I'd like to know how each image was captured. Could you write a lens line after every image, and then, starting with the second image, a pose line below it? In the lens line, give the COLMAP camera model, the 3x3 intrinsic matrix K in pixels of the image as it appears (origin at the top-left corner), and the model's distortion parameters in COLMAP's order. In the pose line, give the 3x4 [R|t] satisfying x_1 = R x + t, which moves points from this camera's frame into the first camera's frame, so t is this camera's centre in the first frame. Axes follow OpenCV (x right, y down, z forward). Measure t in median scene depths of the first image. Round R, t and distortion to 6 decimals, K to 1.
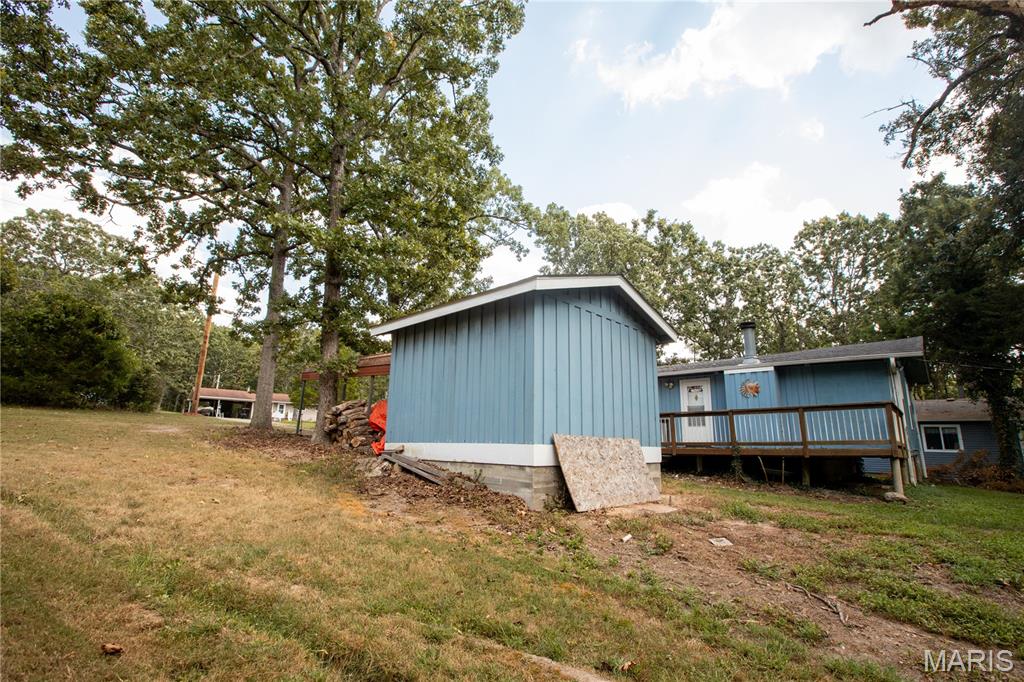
lens RADIAL K [[469.5, 0, 516.8], [0, 469.5, 340.7], [0, 0, 1]] dist [-0.068394, 0.023900]
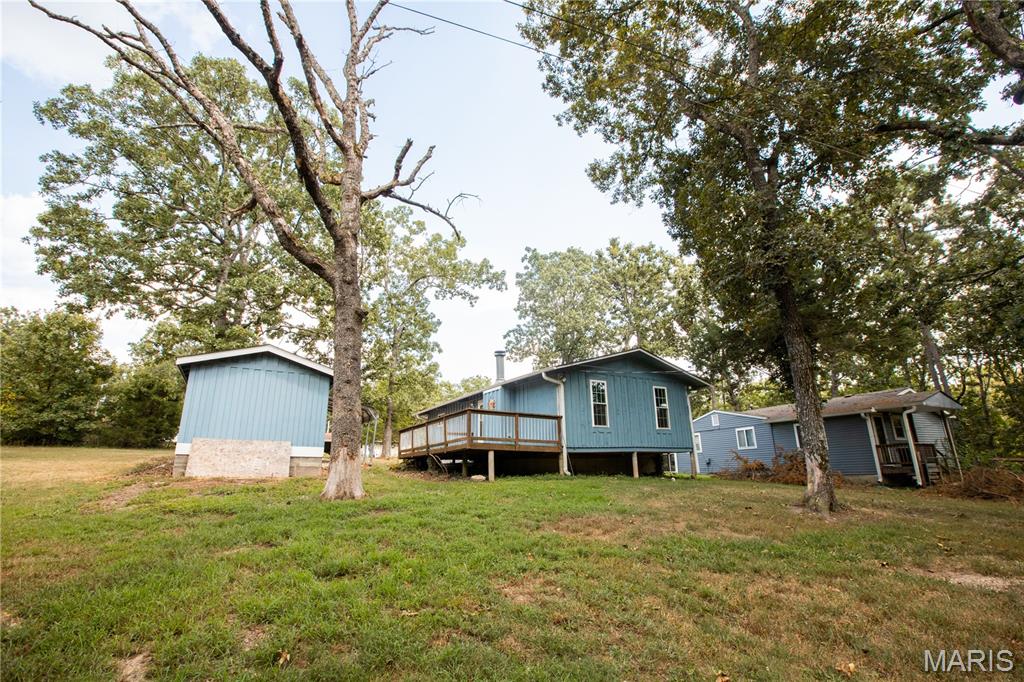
lens RADIAL K [[468.6, 0, 512.0], [0, 468.6, 341.0], [0, 0, 1]] dist [0.000472, -0.000030]
pose [[0.955339, -0.103404, -0.276832, 0.420133], [0.085160, 0.993374, -0.077170, 0.015585], [0.282977, 0.050149, 0.957815, -0.101681]]
